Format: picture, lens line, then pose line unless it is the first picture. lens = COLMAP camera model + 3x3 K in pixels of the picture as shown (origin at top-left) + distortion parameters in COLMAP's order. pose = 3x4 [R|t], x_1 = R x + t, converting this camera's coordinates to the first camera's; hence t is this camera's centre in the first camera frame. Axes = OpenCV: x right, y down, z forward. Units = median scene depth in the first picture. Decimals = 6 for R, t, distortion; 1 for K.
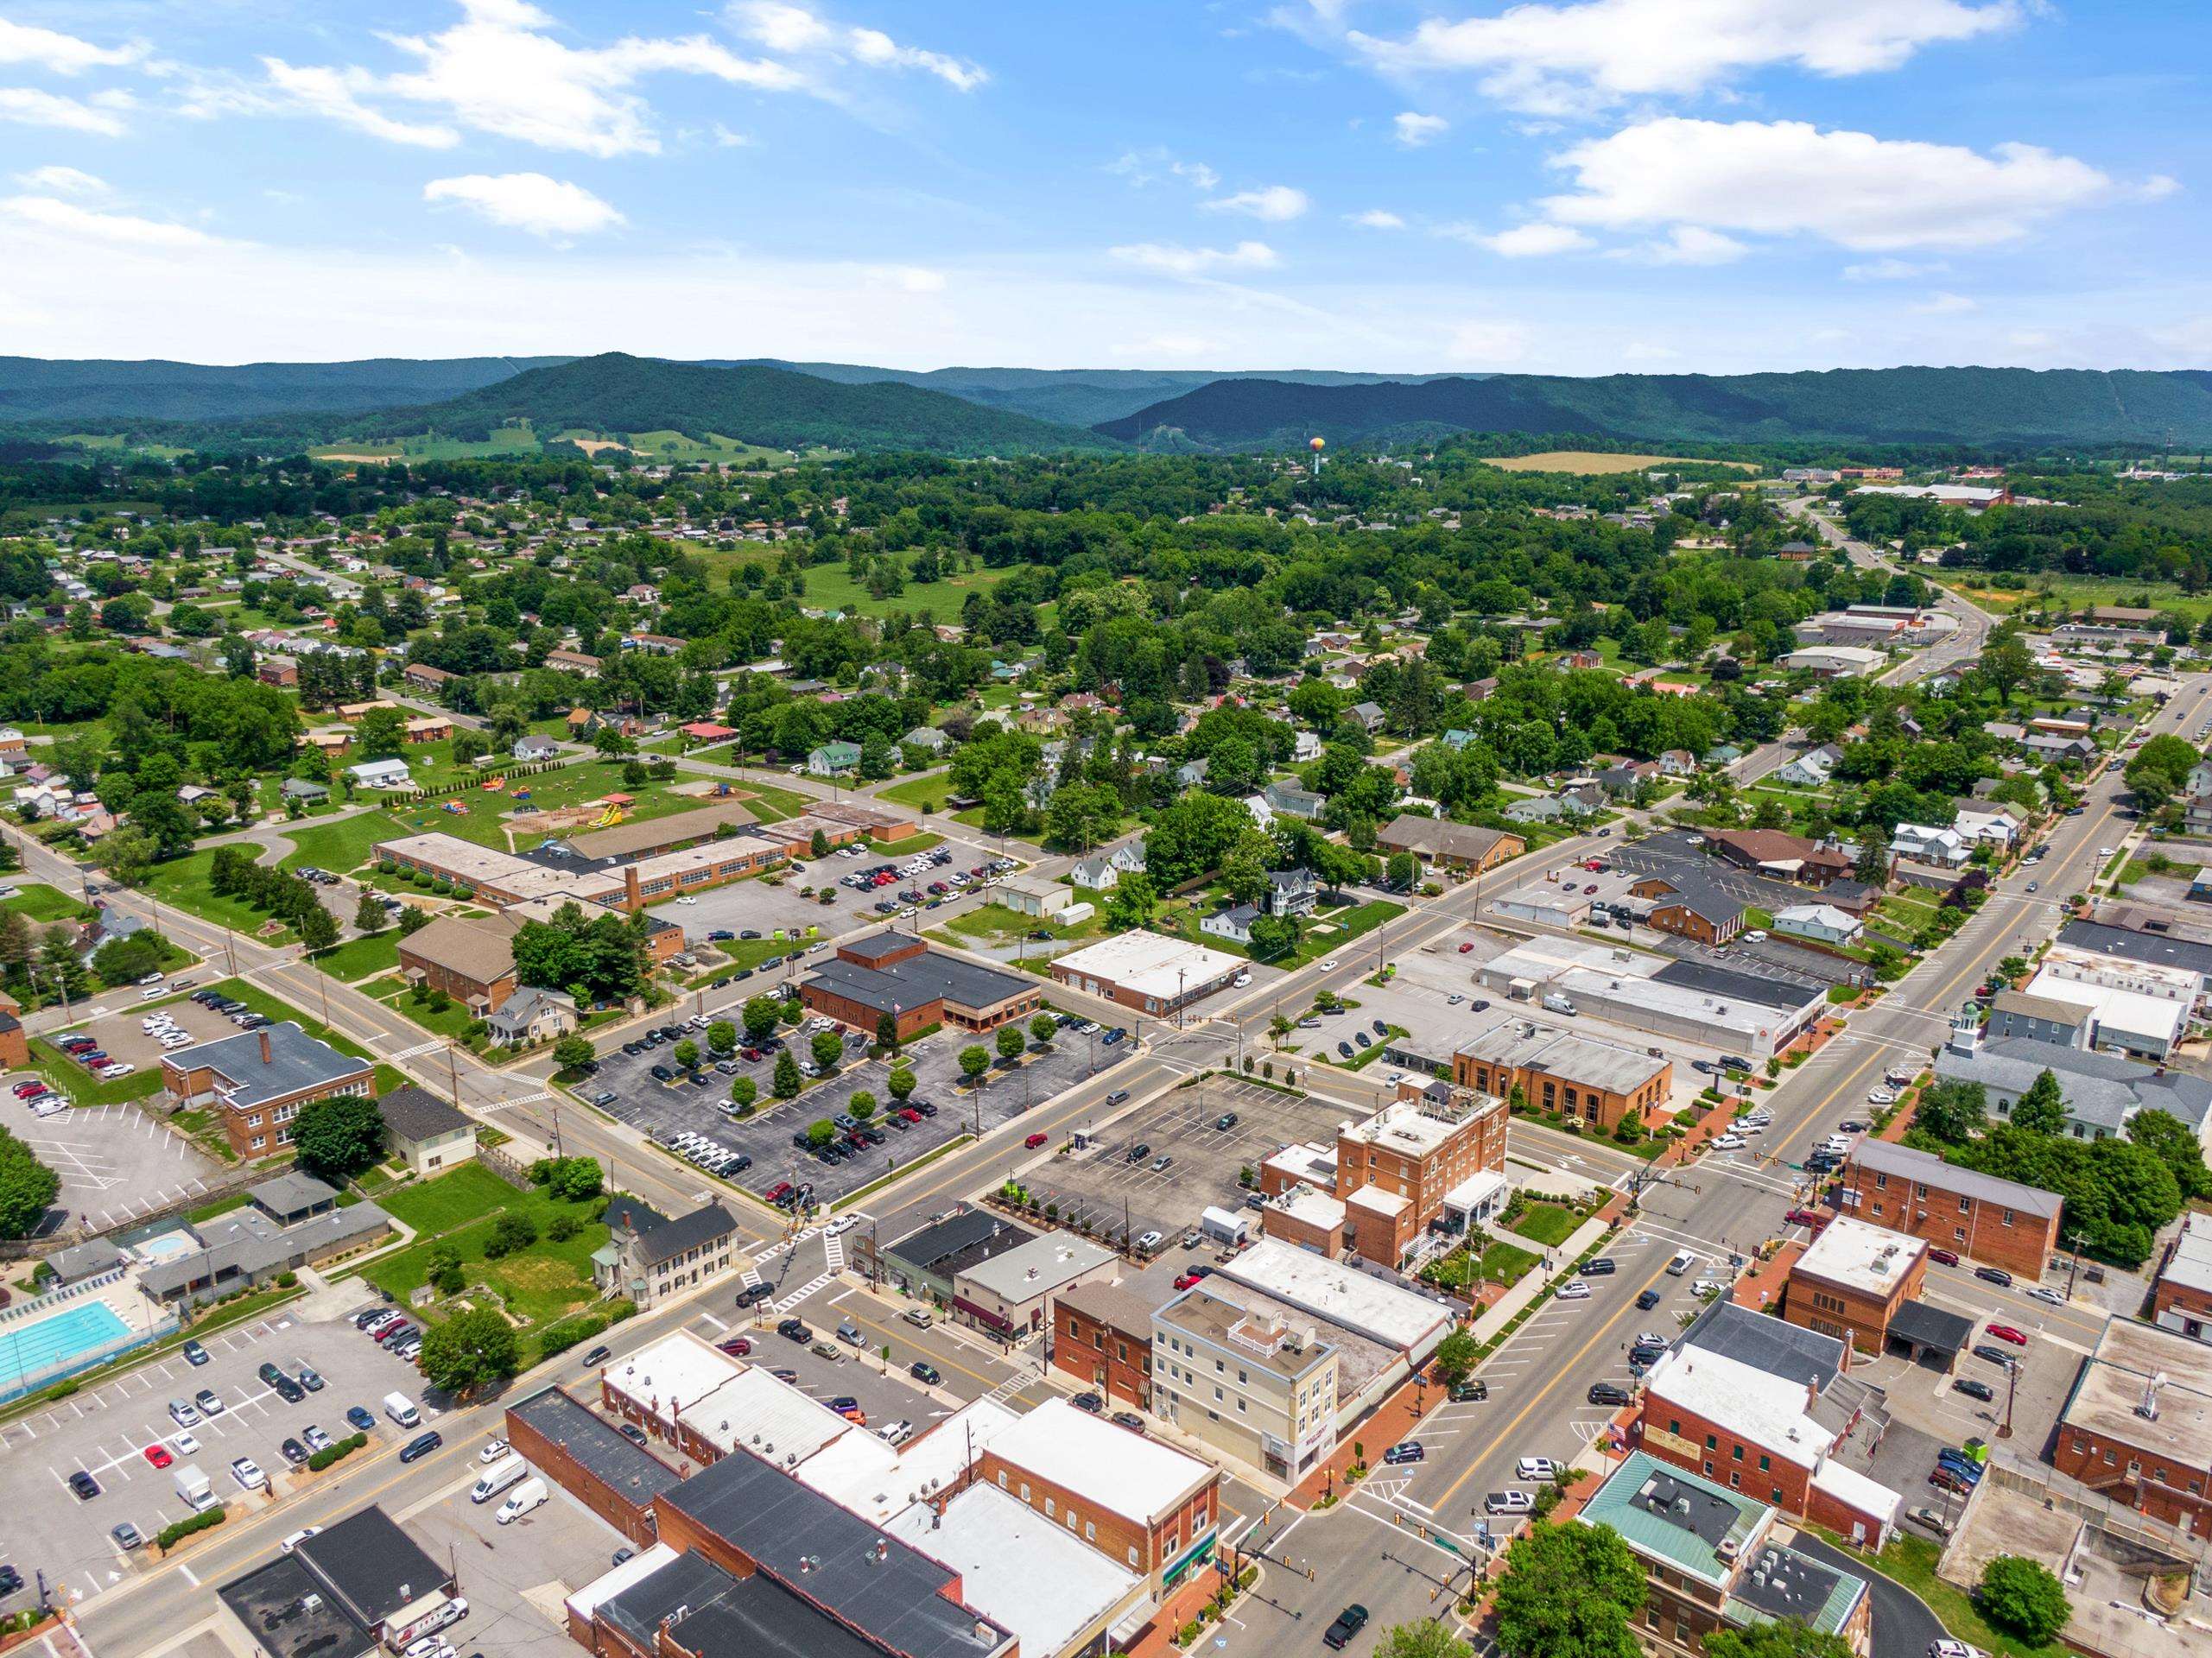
lens RADIAL K [[1587.8, 0, 1109.1], [0, 1587.8, 842.9], [0, 0, 1]] dist [0.062901, -0.092501]
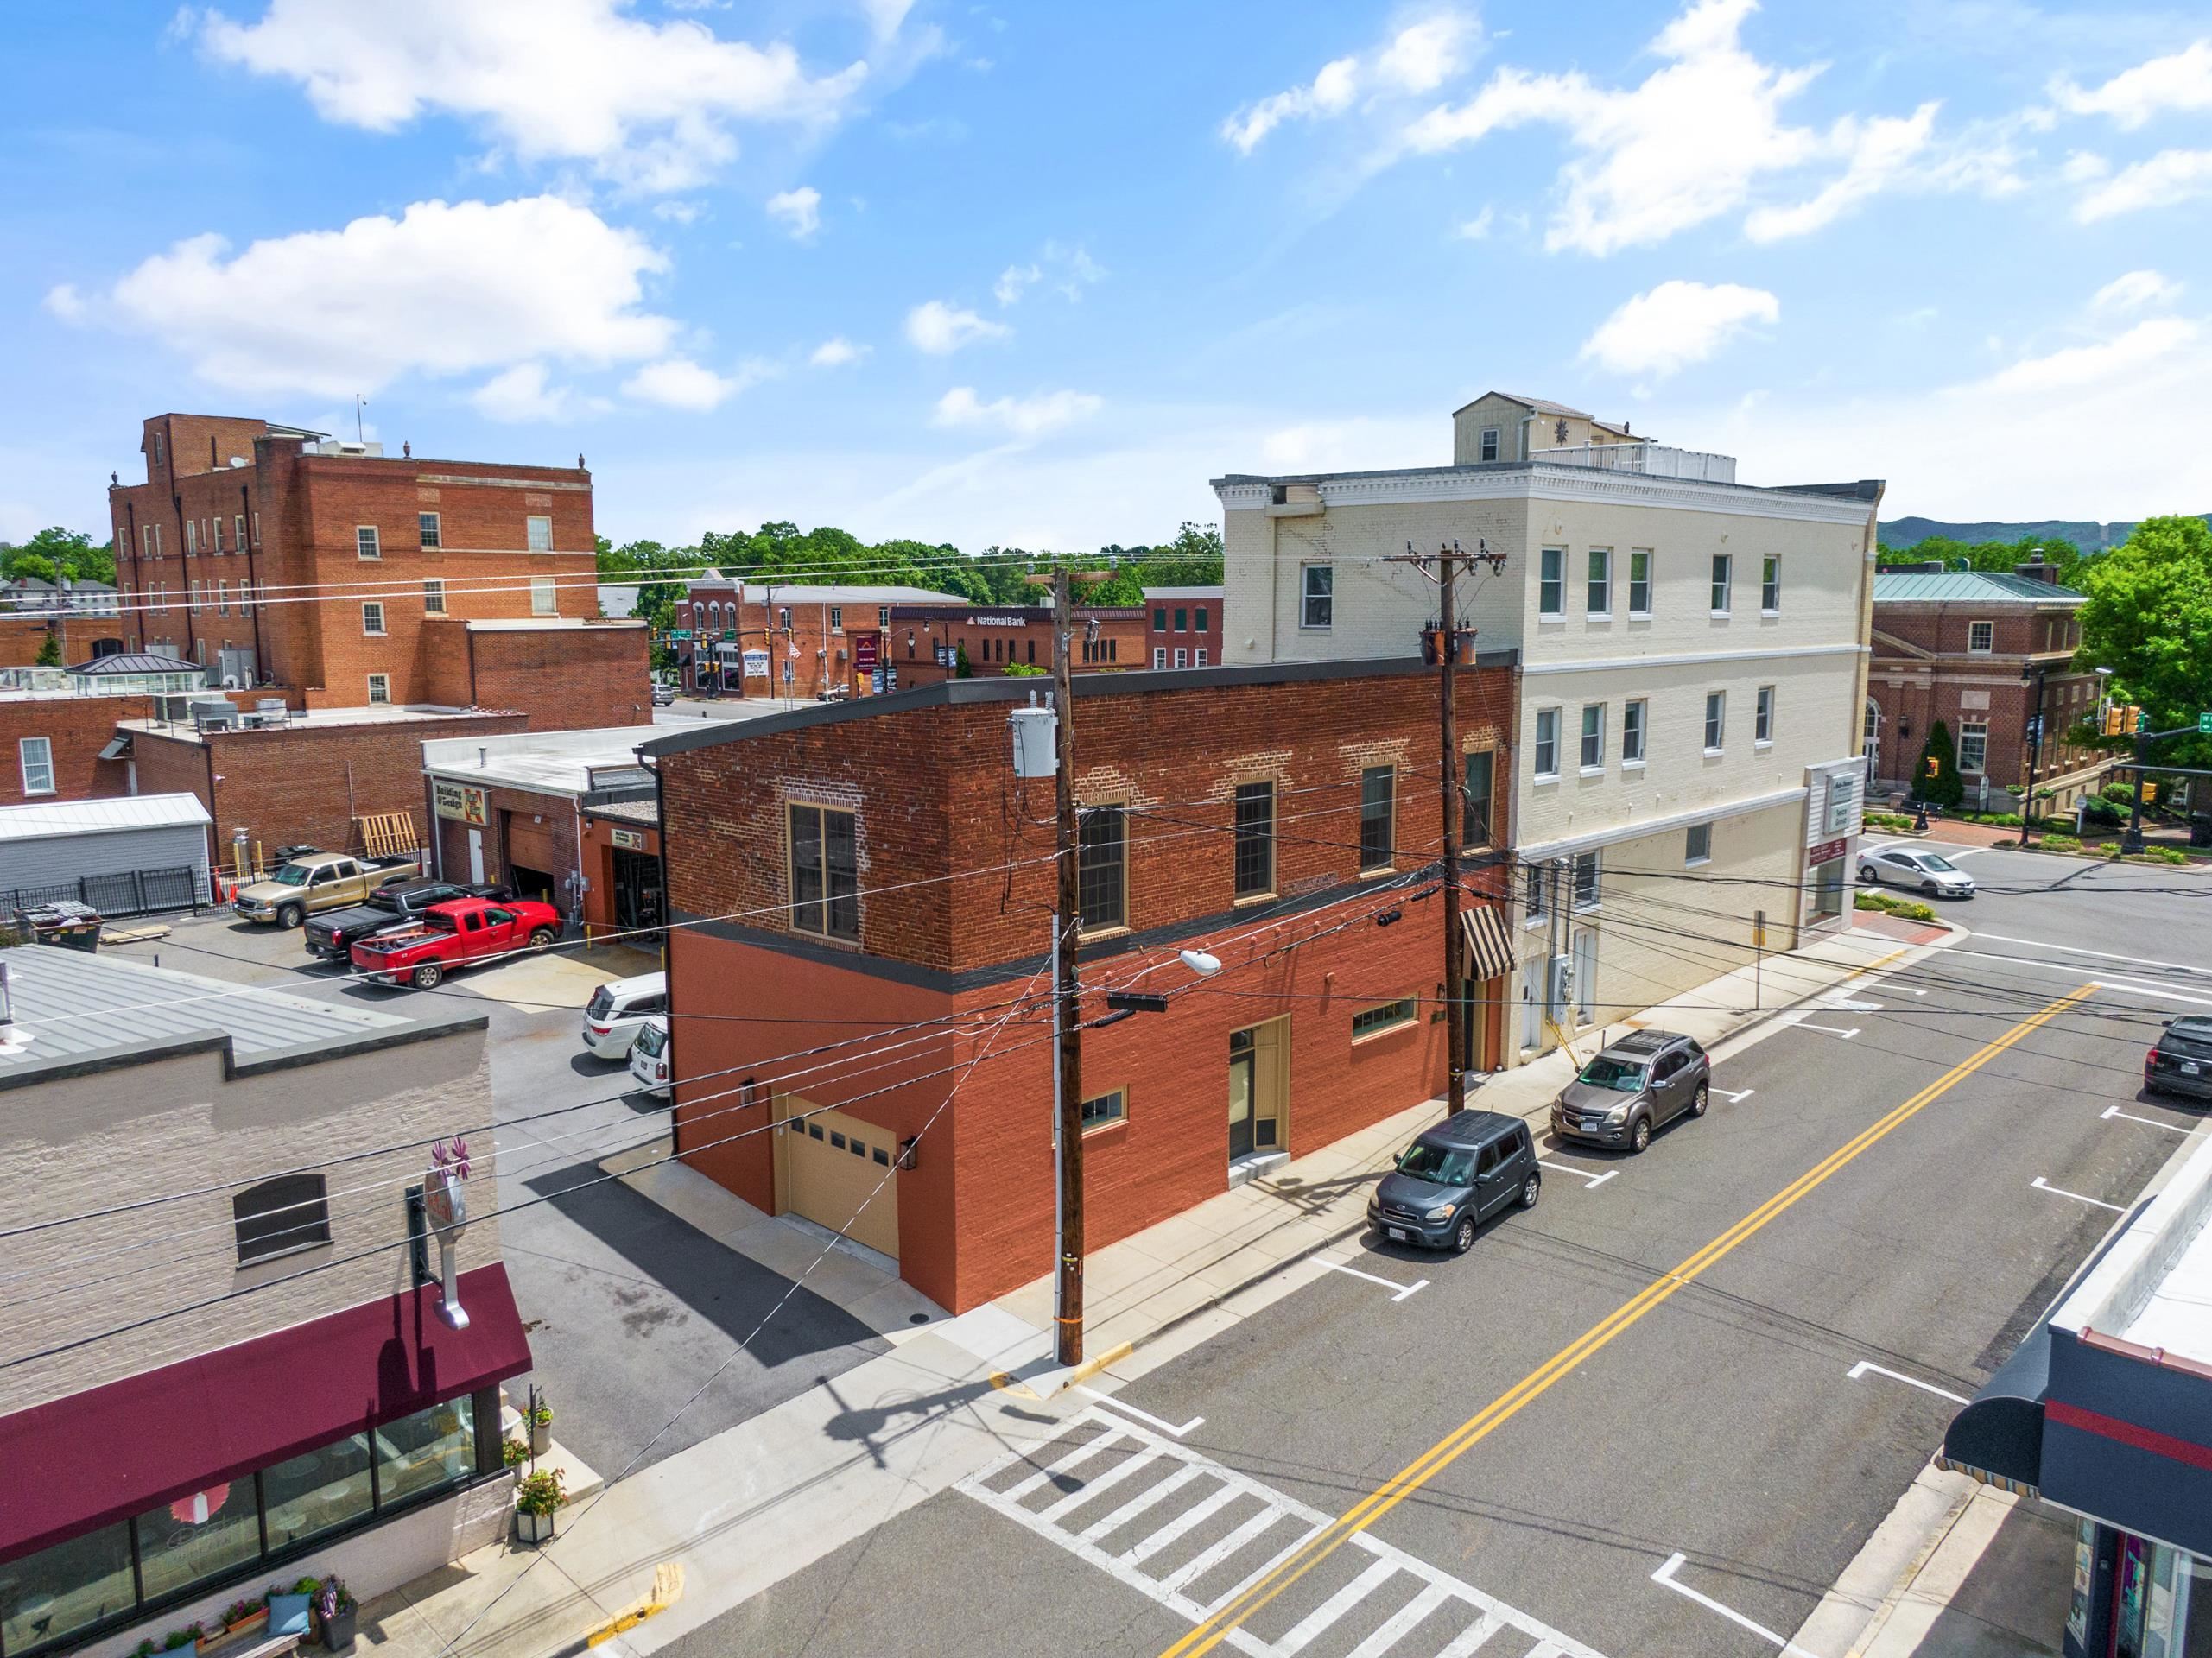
lens RADIAL K [[1578.1, 0, 1105.9], [0, 1578.1, 837.1], [0, 0, 1]] dist [0.052873, -0.083127]
pose [[0.059788, -0.151493, 0.986649, -0.103360], [0.264676, 0.955444, 0.130663, 0.196728], [-0.962482, 0.253330, 0.097221, 0.679980]]
